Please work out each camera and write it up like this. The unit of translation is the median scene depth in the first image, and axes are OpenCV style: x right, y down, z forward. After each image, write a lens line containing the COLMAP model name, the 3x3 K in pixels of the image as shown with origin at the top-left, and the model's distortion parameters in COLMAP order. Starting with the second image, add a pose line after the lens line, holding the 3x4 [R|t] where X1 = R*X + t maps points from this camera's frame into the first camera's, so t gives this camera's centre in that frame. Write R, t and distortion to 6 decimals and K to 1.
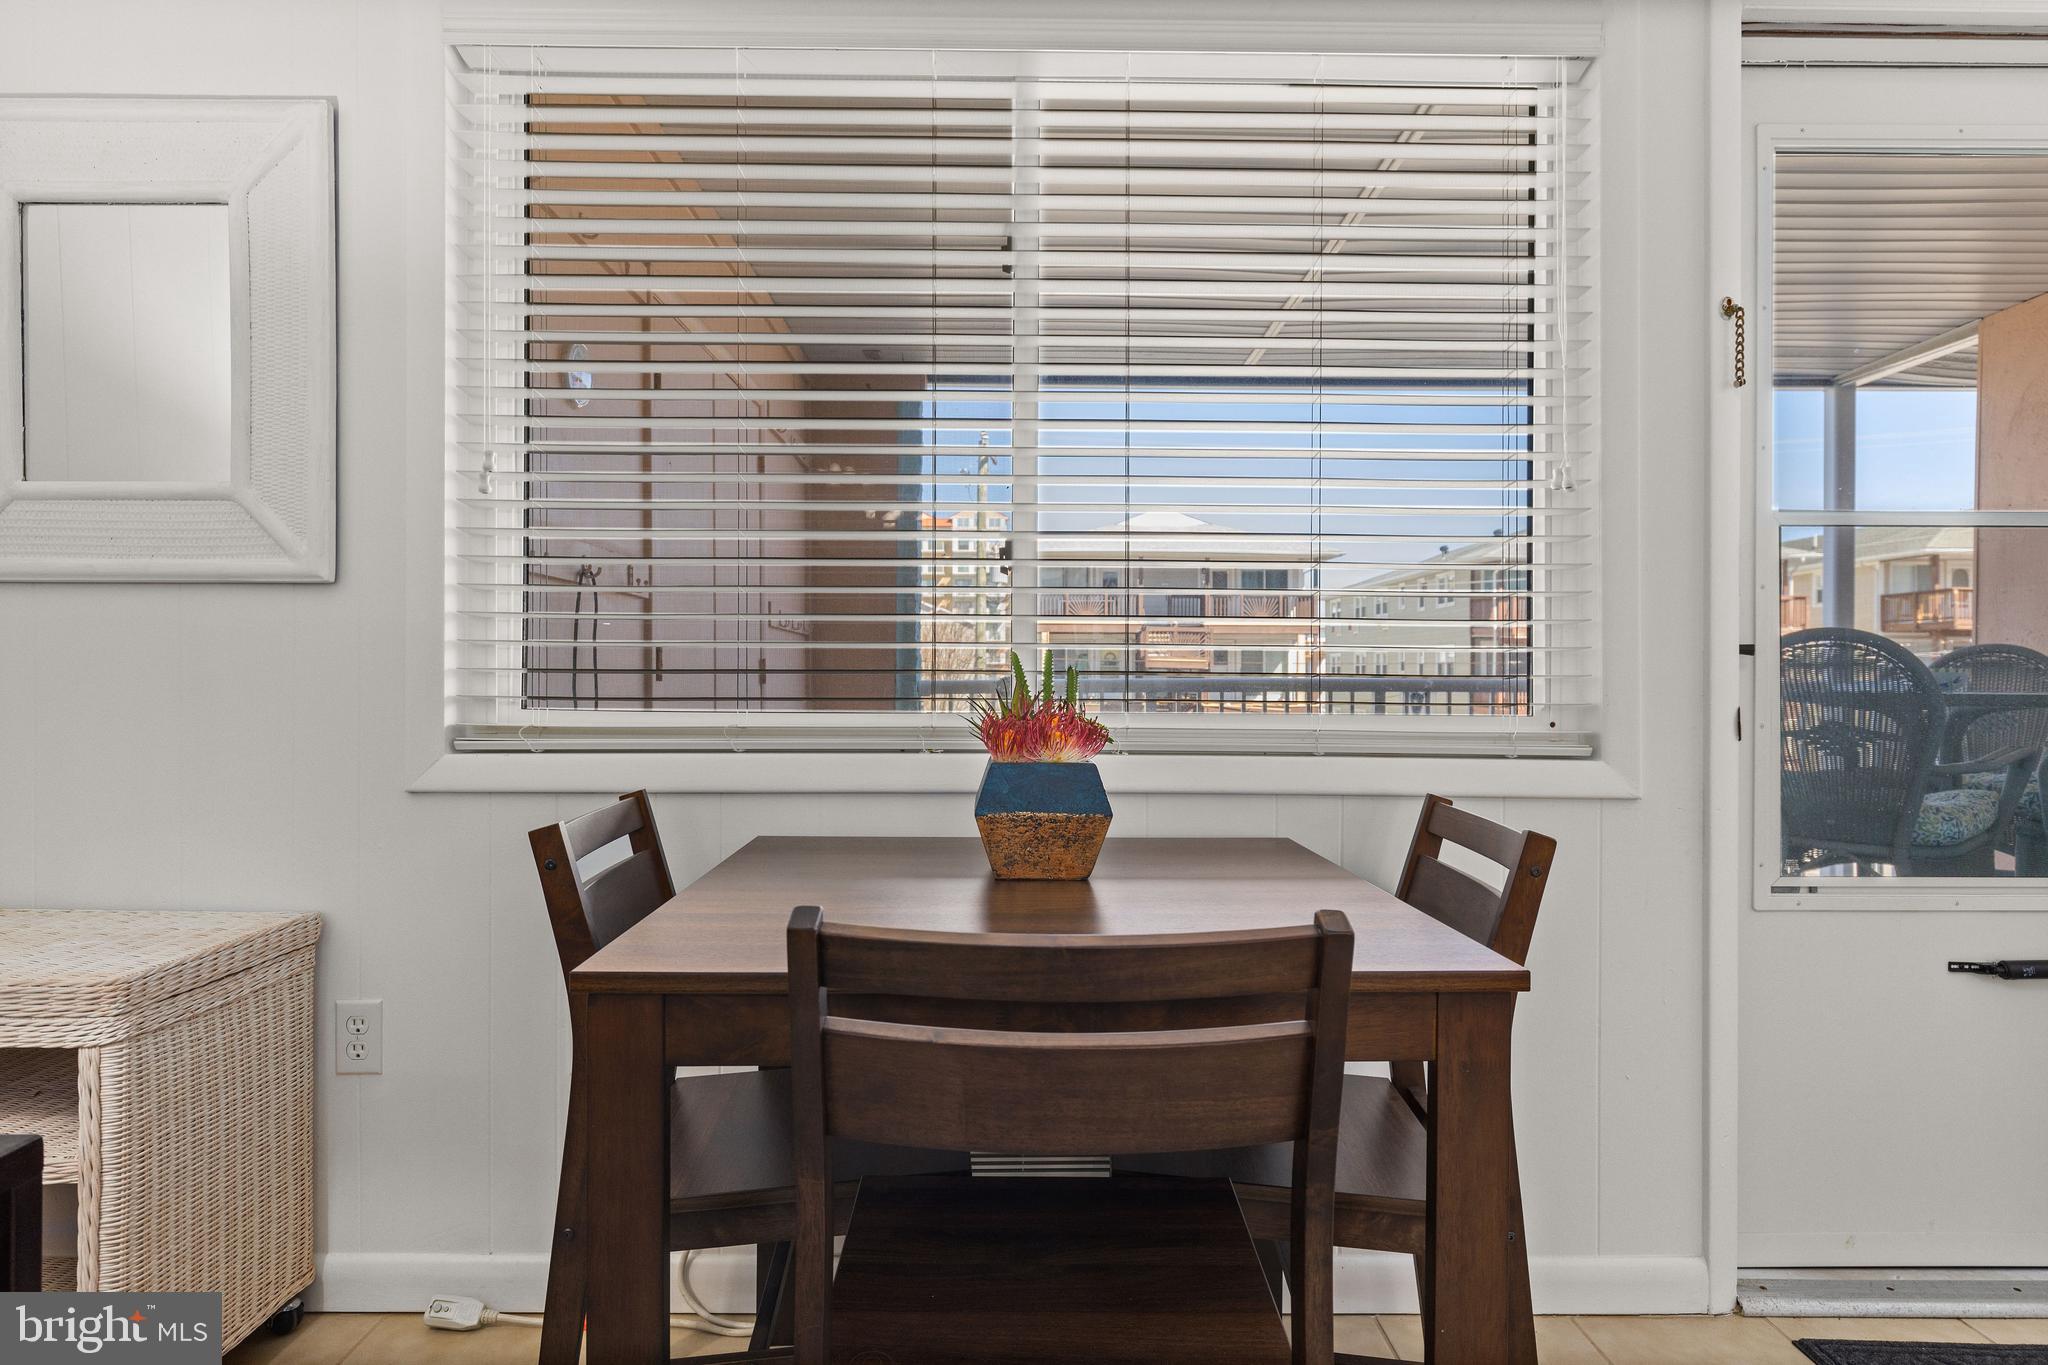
lens RADIAL K [[1193.3, 0, 1035.3], [0, 1193.3, 690.8], [0, 0, 1]] dist [-0.001537, -0.003377]
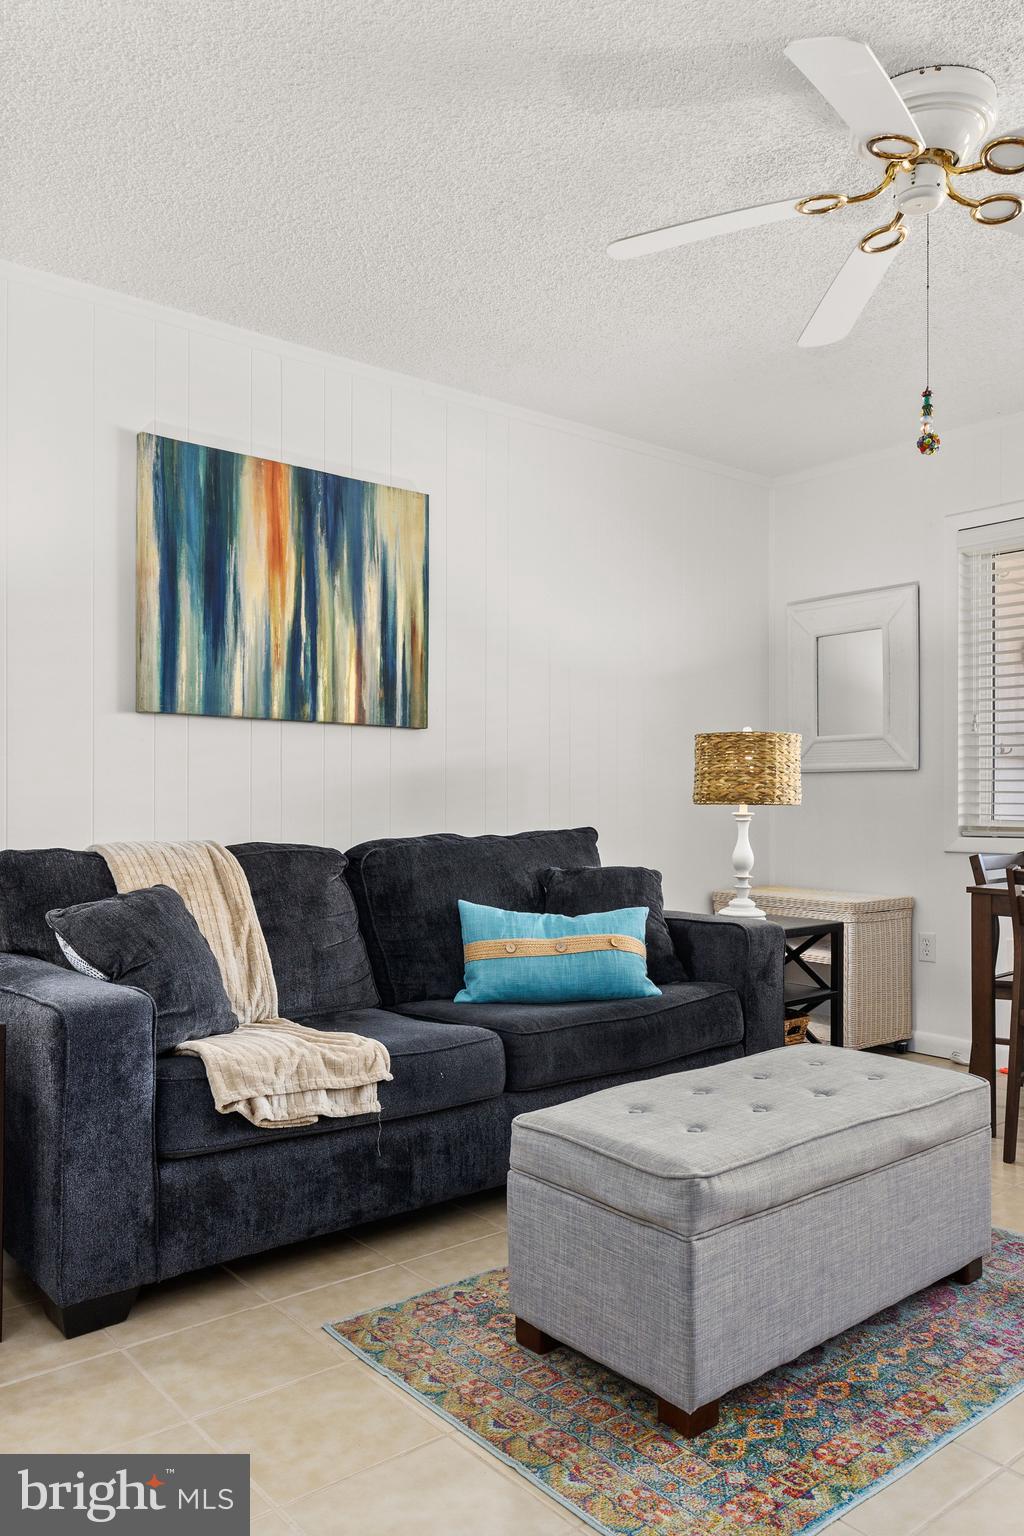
lens RADIAL K [[1154.8, 0, 512.8], [0, 1154.8, 797.8], [0, 0, 1]] dist [0.009648, -0.005473]
pose [[0.625130, -0.004481, -0.780508, 0.811170], [-0.002117, 0.999970, -0.007437, -0.008987], [0.780518, 0.006301, 0.625102, -1.241168]]
